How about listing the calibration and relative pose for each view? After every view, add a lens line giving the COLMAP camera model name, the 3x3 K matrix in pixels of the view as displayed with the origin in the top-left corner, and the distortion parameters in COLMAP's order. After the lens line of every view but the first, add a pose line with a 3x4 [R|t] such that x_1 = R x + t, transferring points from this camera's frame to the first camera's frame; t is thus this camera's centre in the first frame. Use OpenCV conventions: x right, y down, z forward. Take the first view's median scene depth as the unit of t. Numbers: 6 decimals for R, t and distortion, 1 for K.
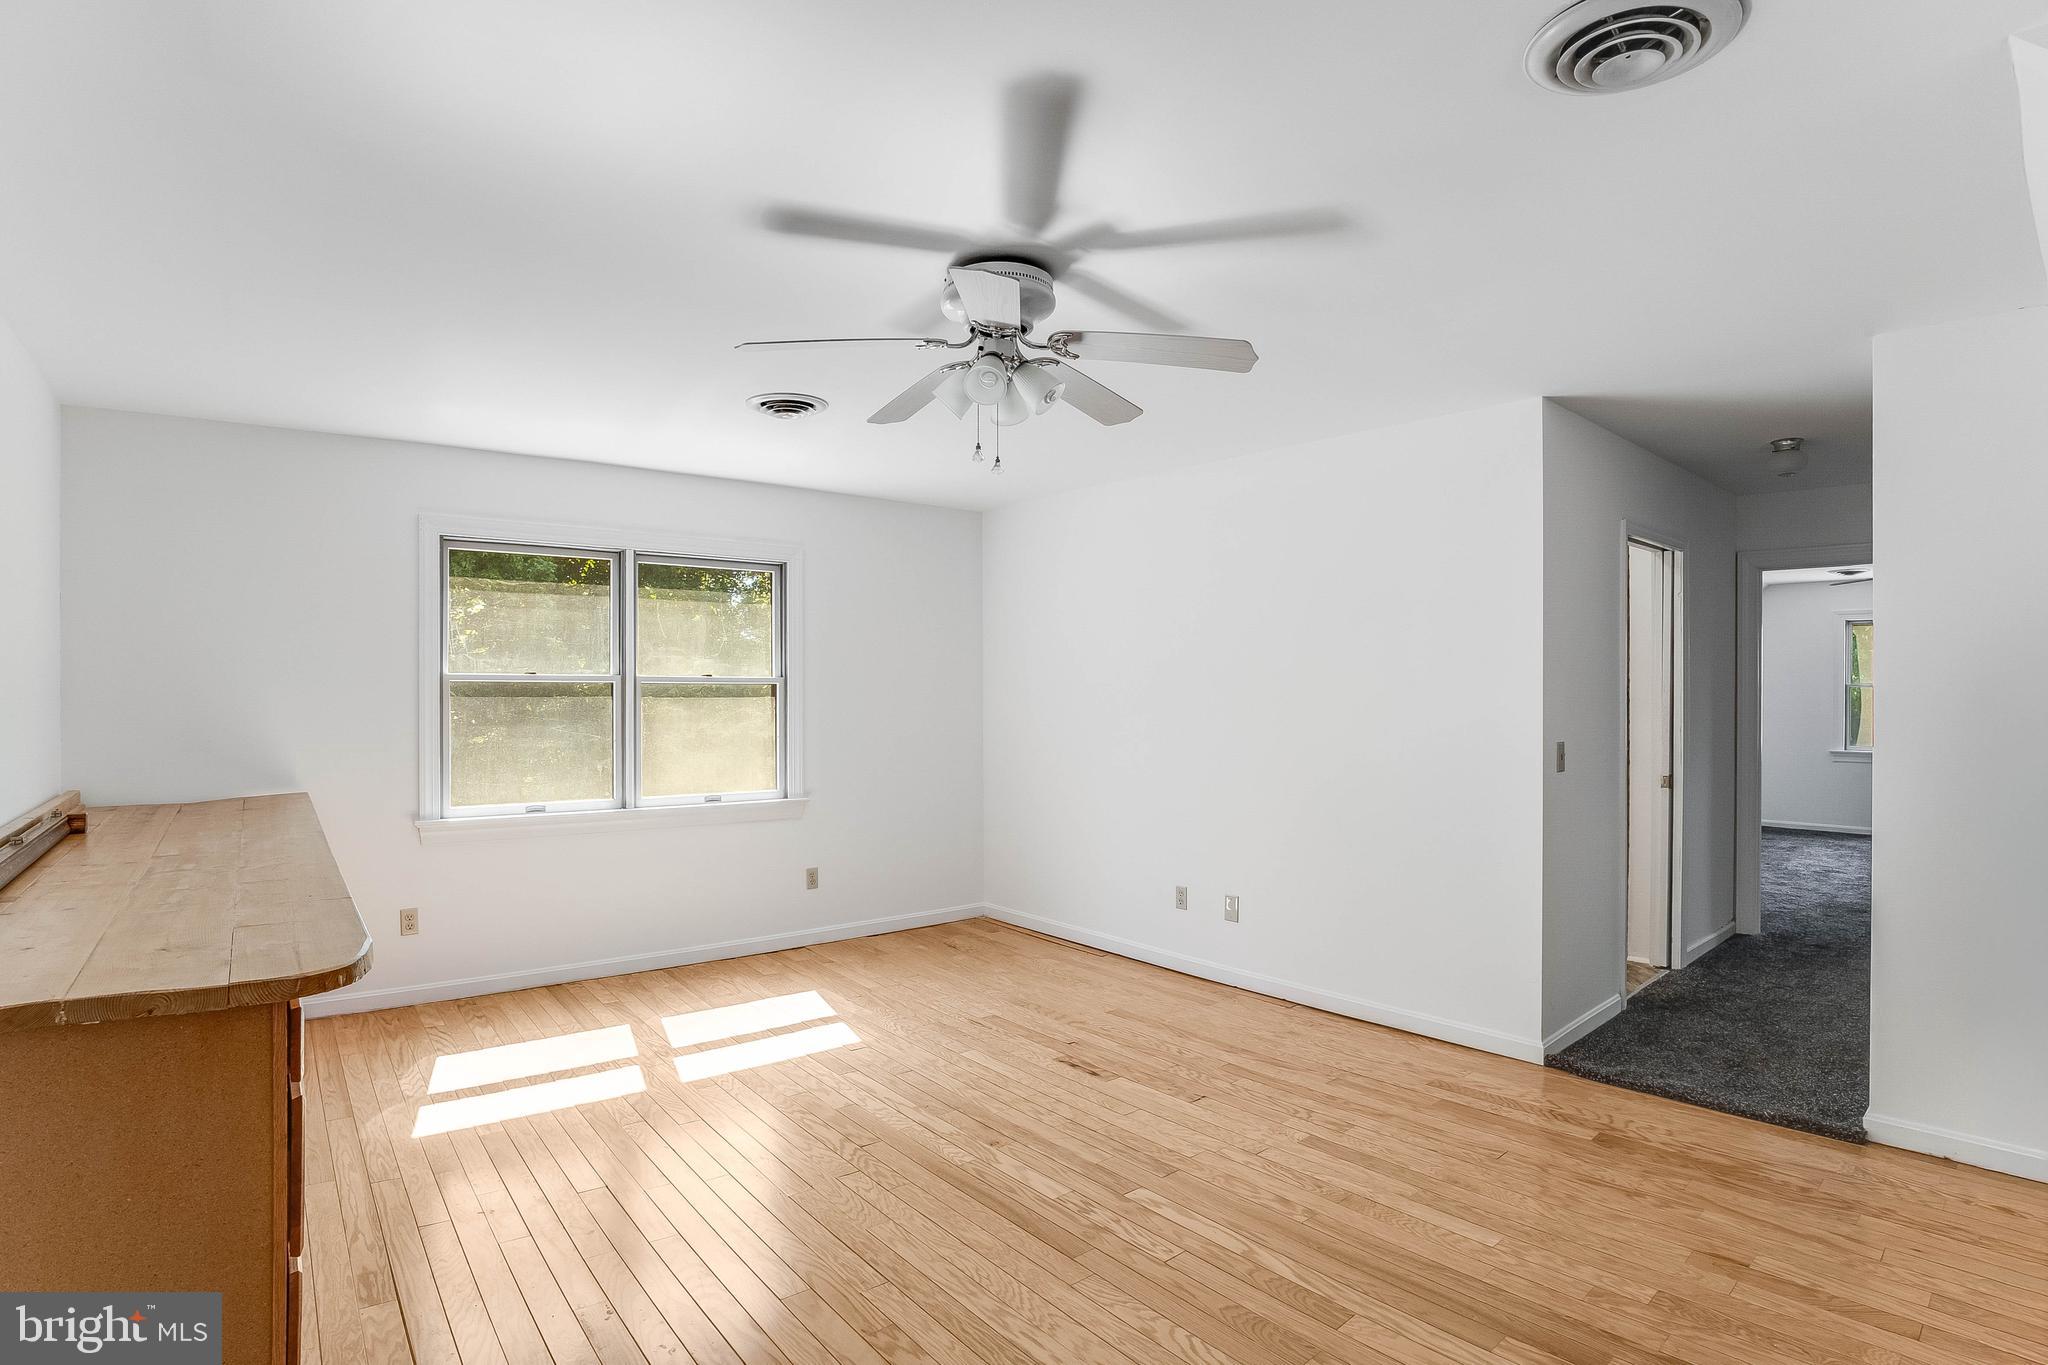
lens RADIAL K [[988.2, 0, 1024.0], [0, 988.2, 682.5], [0, 0, 1]] dist [-0.137297, 0.000326]
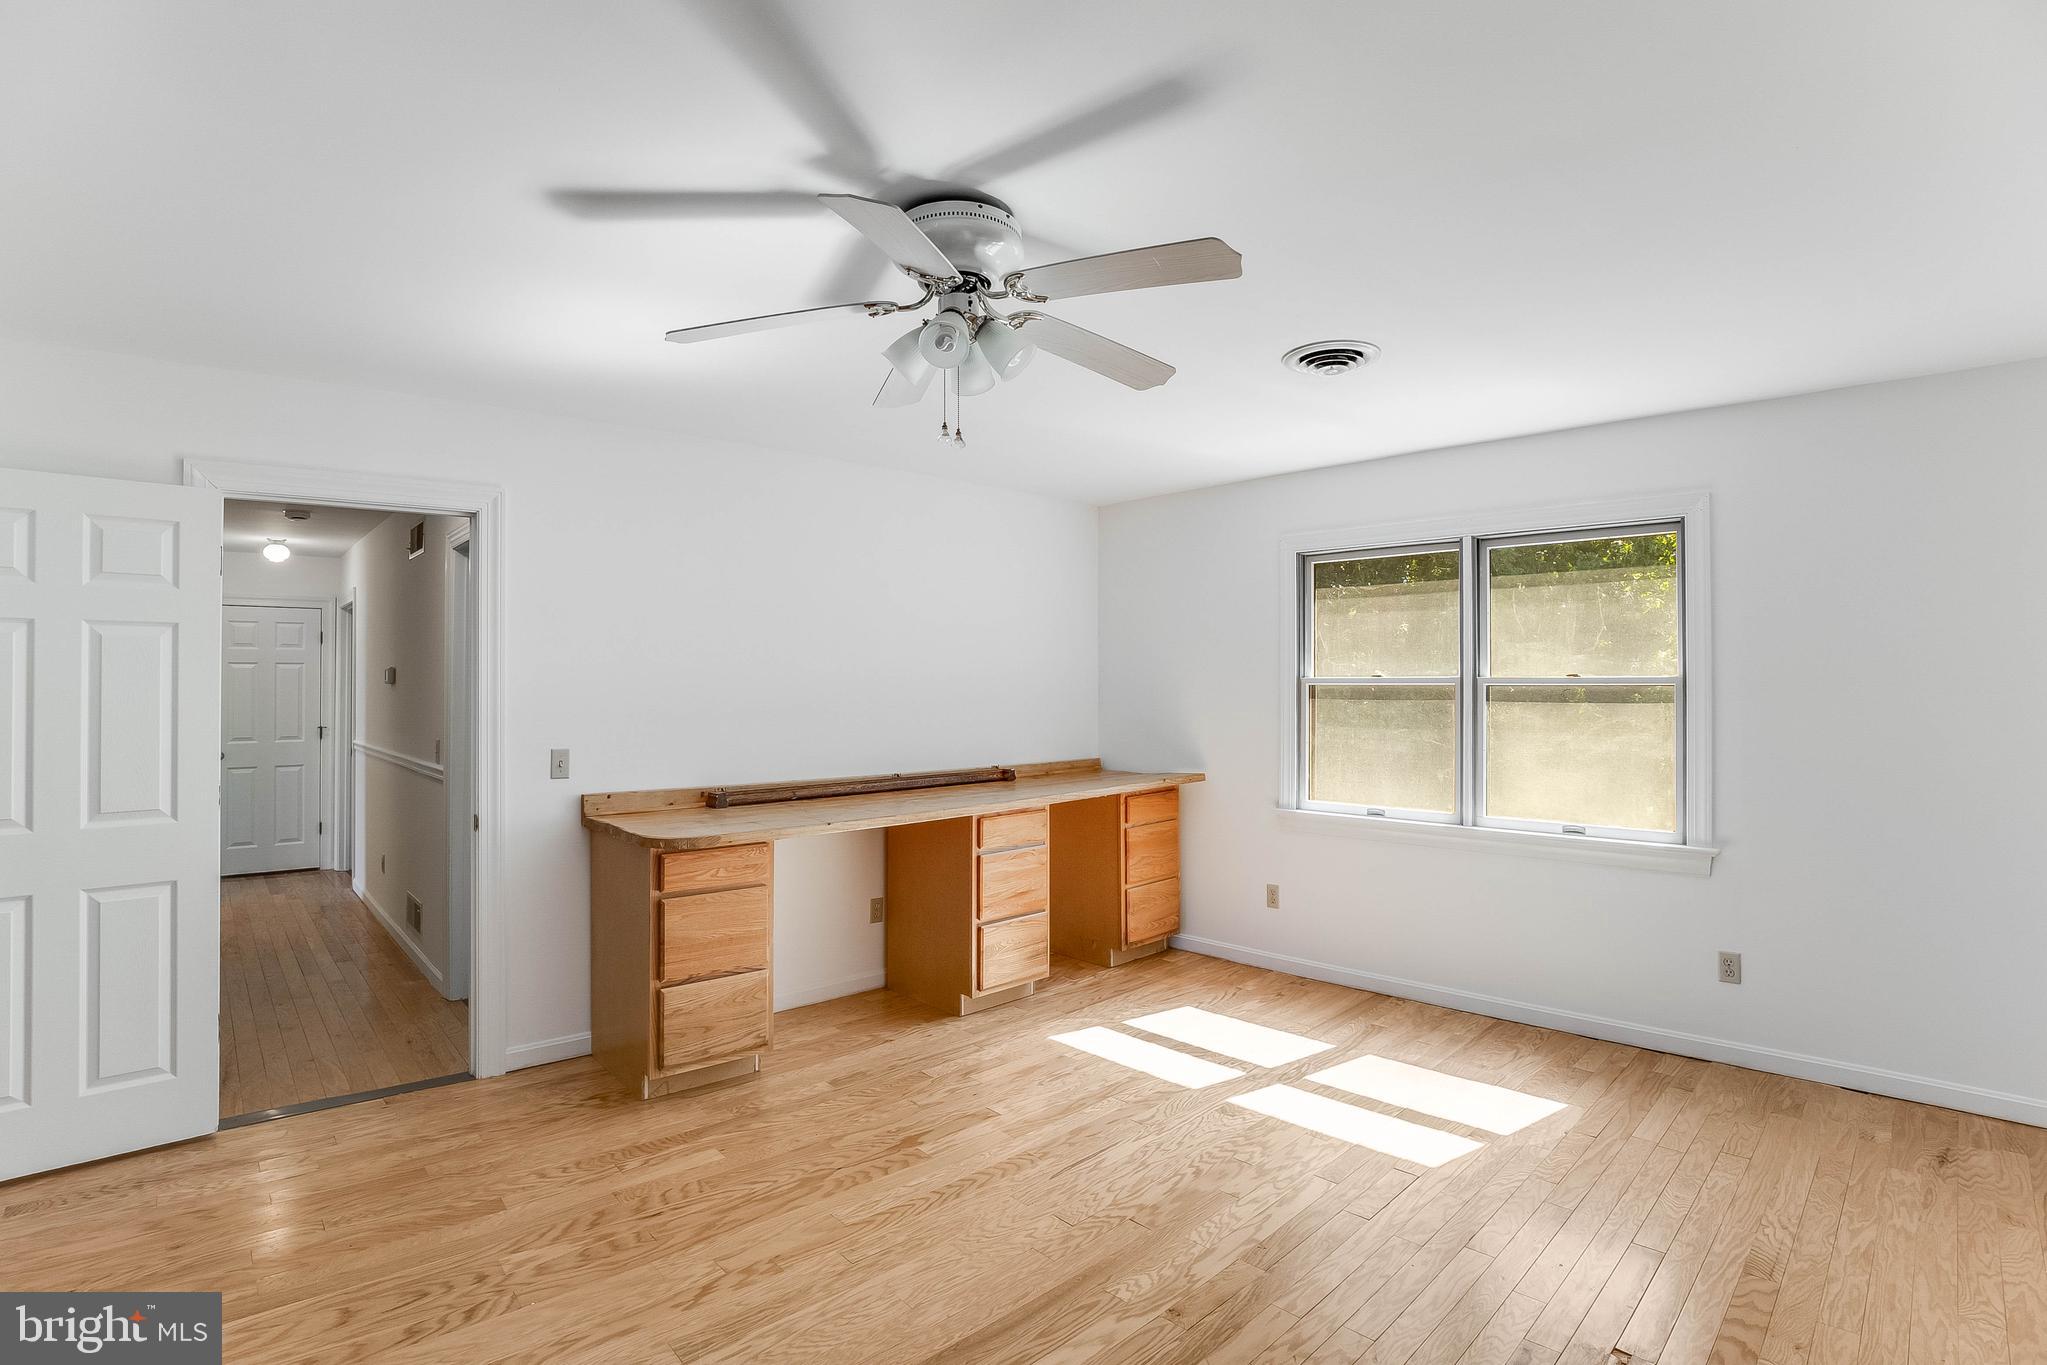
lens RADIAL K [[956.6, 0, 1023.0], [0, 956.6, 659.9], [0, 0, 1]] dist [-0.063767, 0.000256]
pose [[0.117692, -0.026991, -0.992683, 0.419408], [0.007995, 0.999624, -0.026232, -0.003505], [0.993018, -0.004849, 0.117864, 0.492922]]
